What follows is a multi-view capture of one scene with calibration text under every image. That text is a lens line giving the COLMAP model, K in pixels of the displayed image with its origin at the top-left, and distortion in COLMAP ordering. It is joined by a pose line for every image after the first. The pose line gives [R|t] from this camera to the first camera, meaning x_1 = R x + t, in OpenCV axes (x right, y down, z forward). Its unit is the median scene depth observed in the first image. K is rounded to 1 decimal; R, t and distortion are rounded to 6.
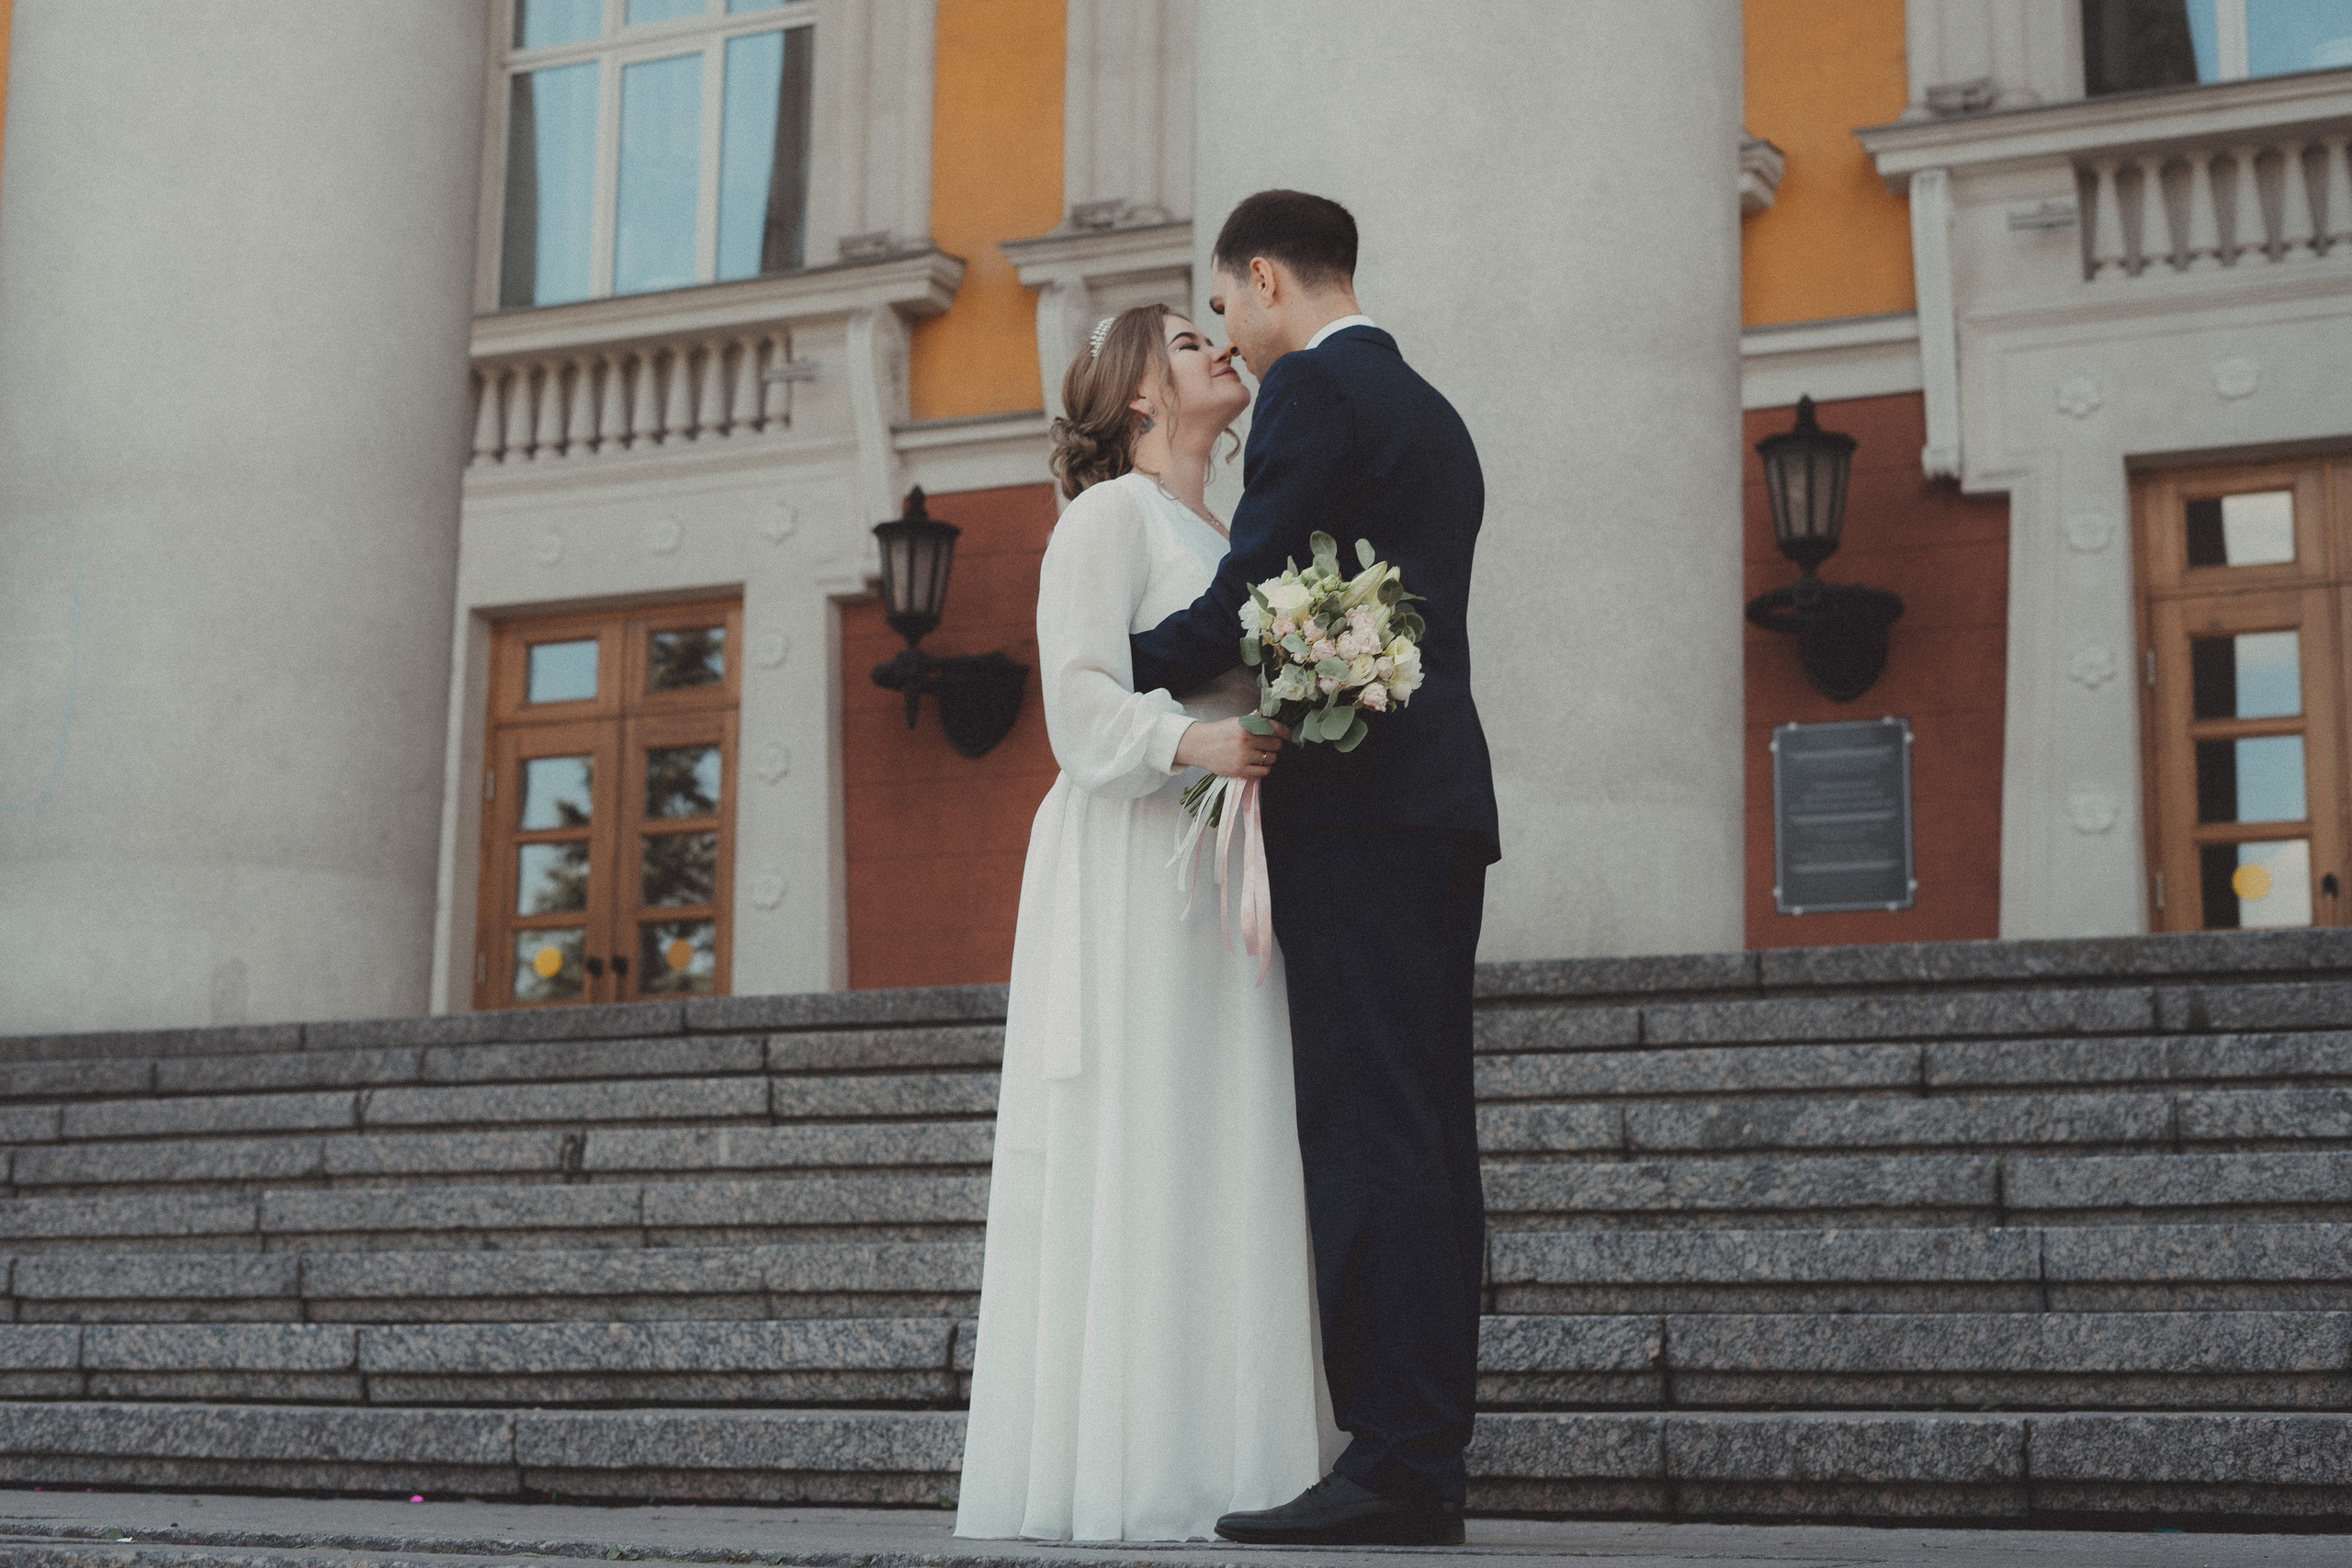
lens RADIAL K [[3534.5, 0, 1172.6], [0, 3534.5, 793.5], [0, 0, 1]] dist [-0.020436, -0.014579]
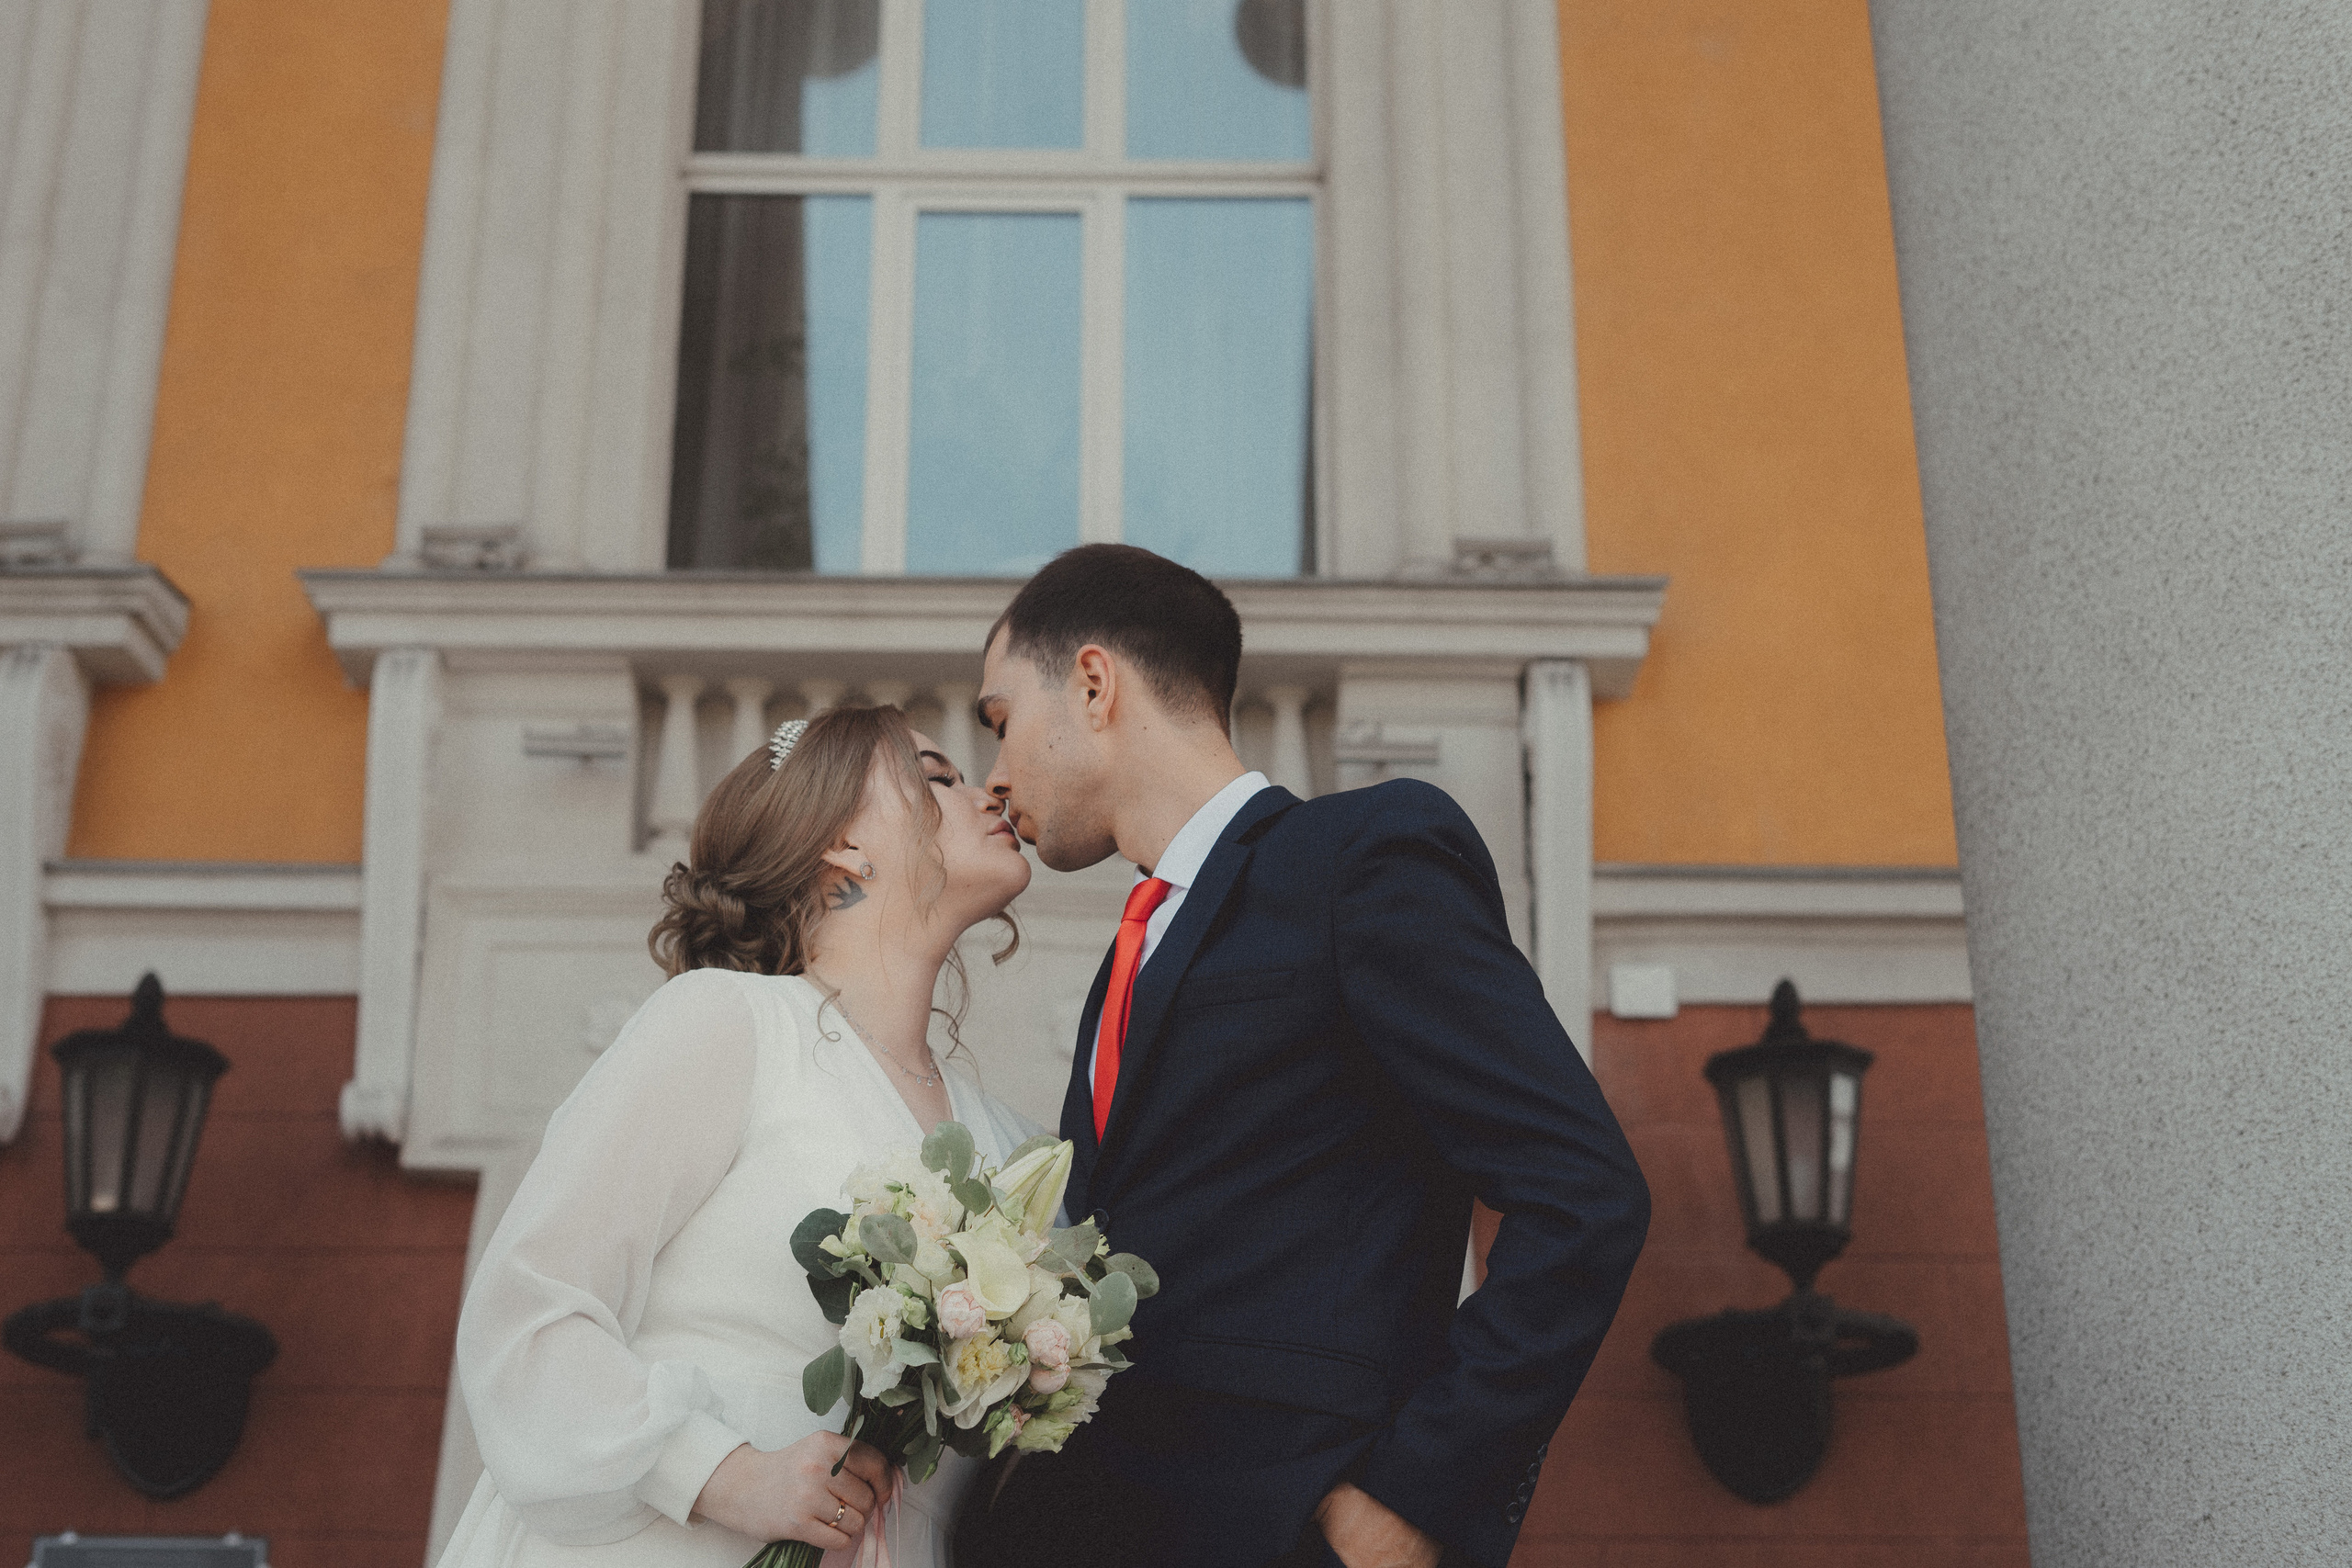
lens RADIAL K [[3305.0, 0, 1176.0], [0, 3305.0, 784.0], [0, 0, 1]] dist [-0.003452, -0.672180]
pose [[0.919145, 0.137458, 0.369158, 0.127183], [-0.057543, 0.973941, -0.219378, -0.032658], [-0.389694, 0.180398, 0.903103, 0.423816]]
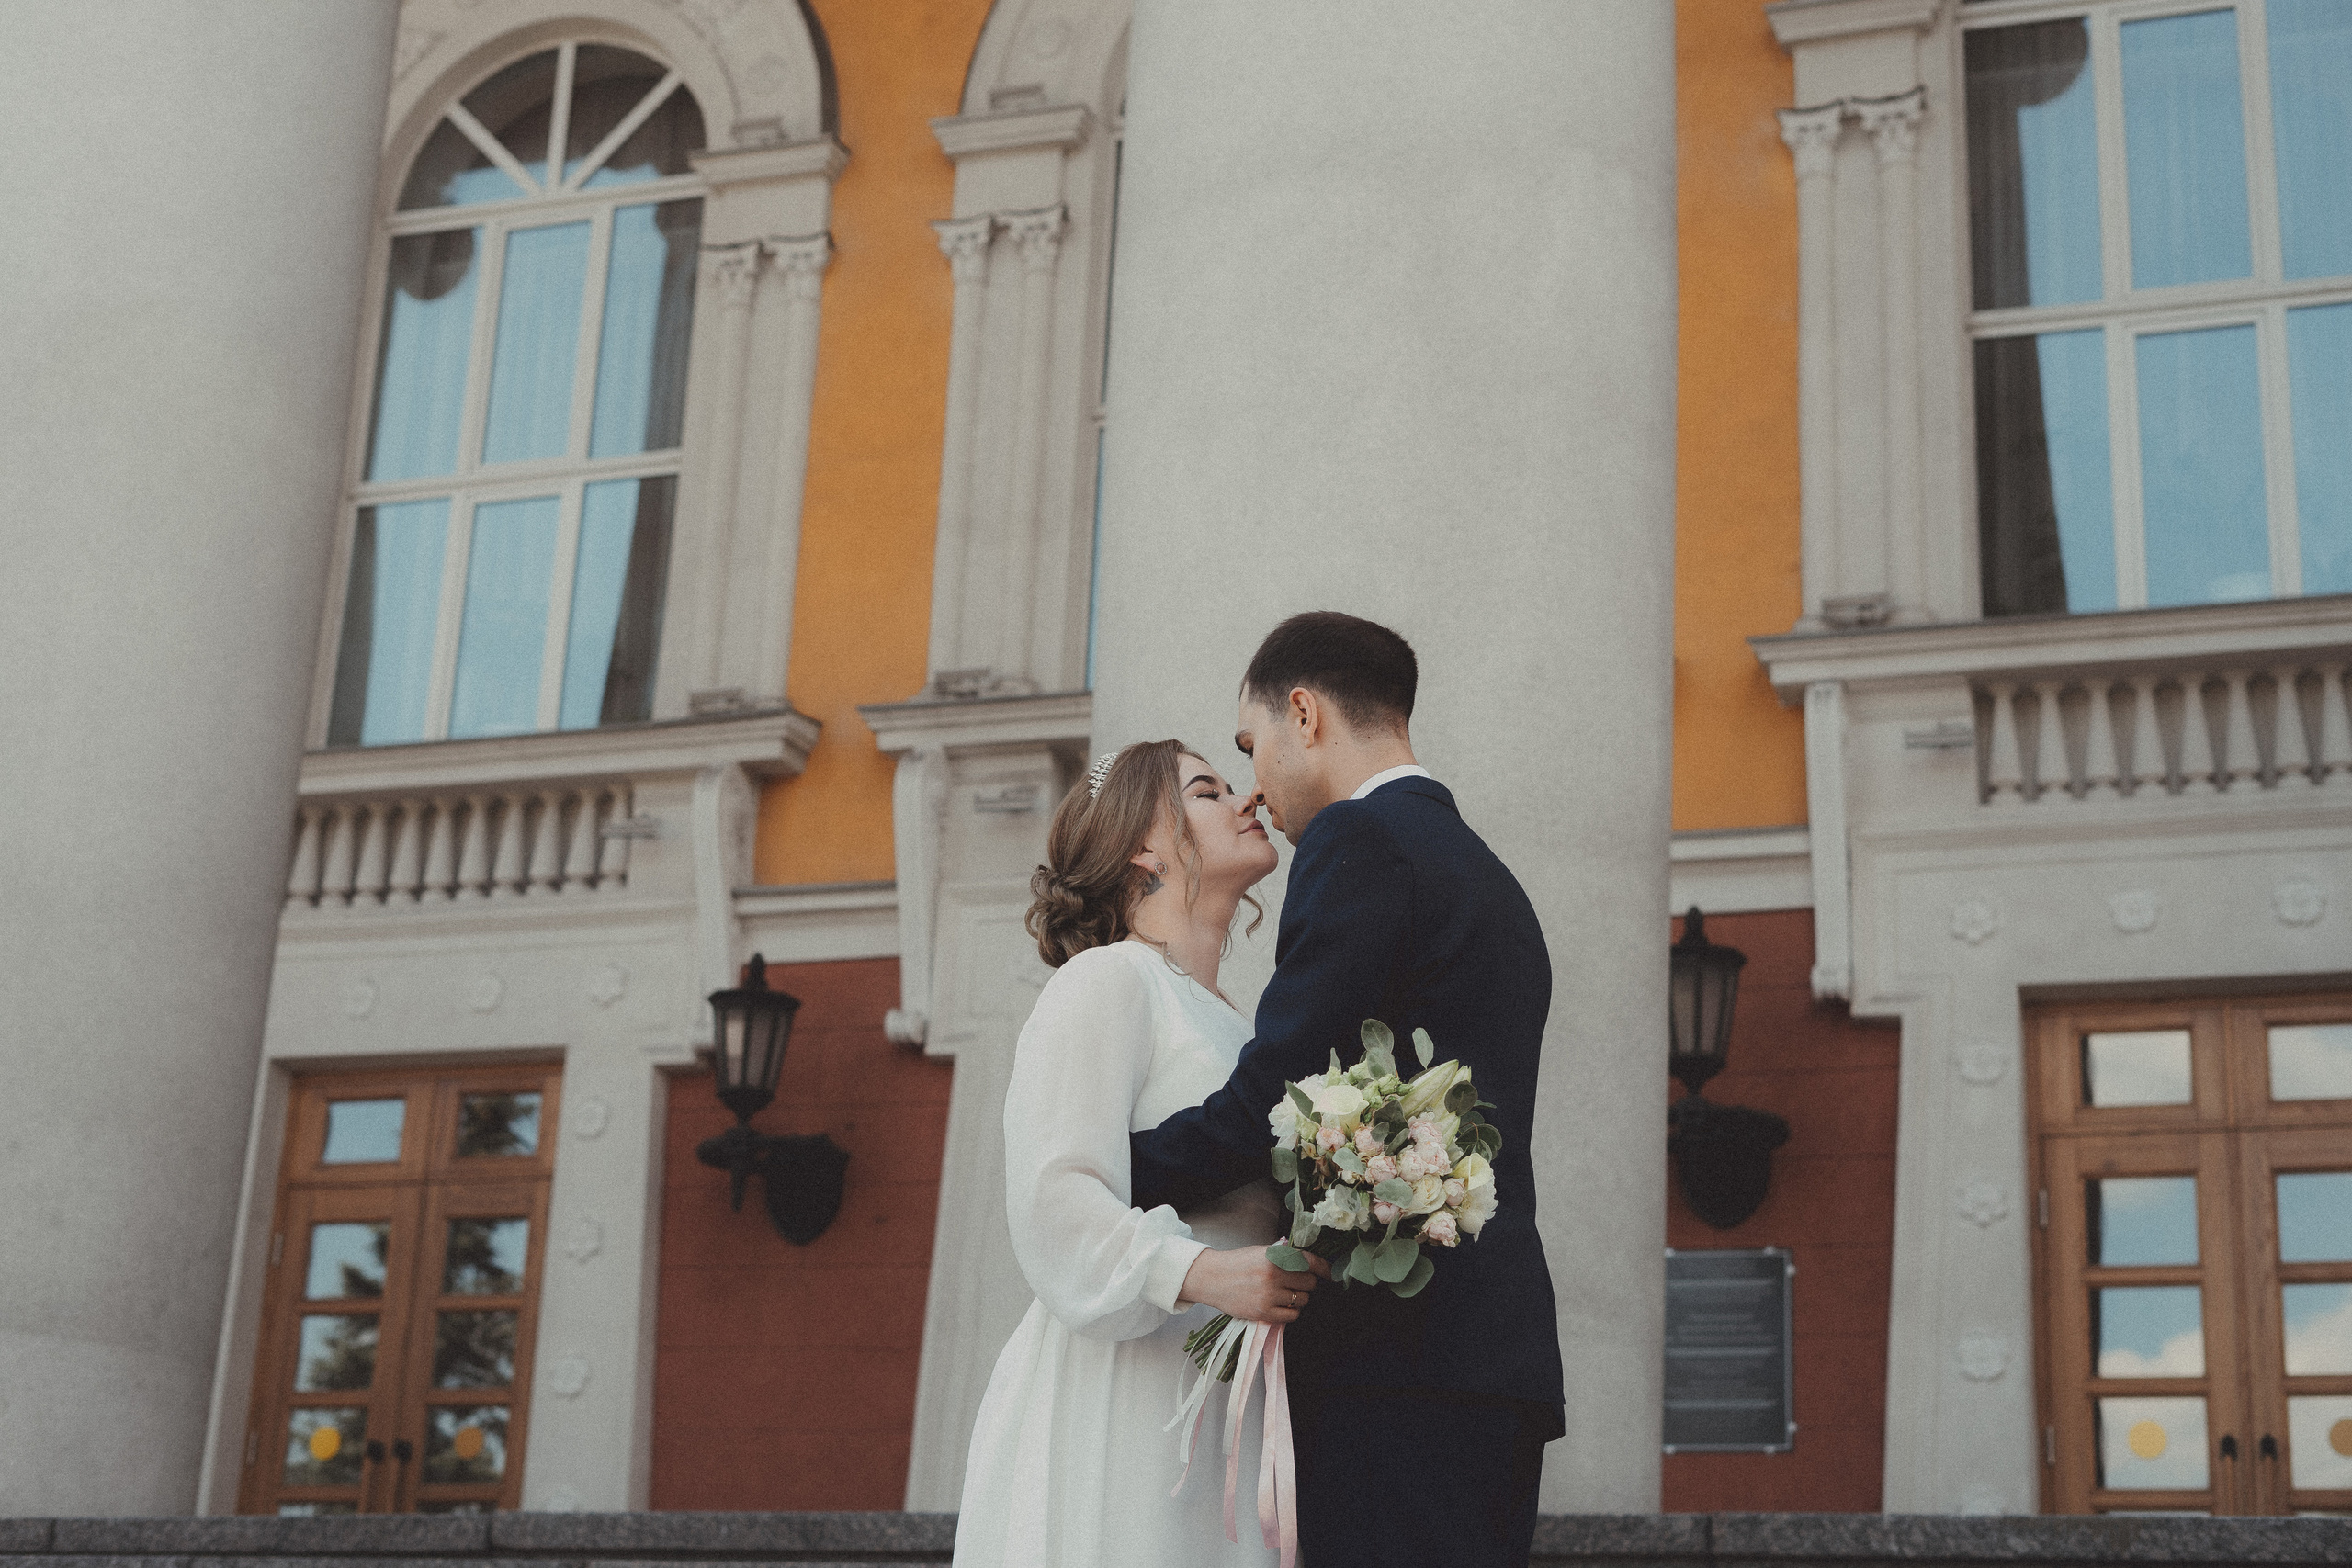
lens RADIAL K [[3534.5, 0, 1172.6], [0, 3534.5, 793.5], [0, 0, 1]] dist [-0.020436, -0.014579]
pose [[0.997221, 0.053498, 0.051840, -0.013514], [-0.045833, 0.989207, -0.139172, -0.002864], [-0.058726, 0.136409, 0.988910, 0.052289]]
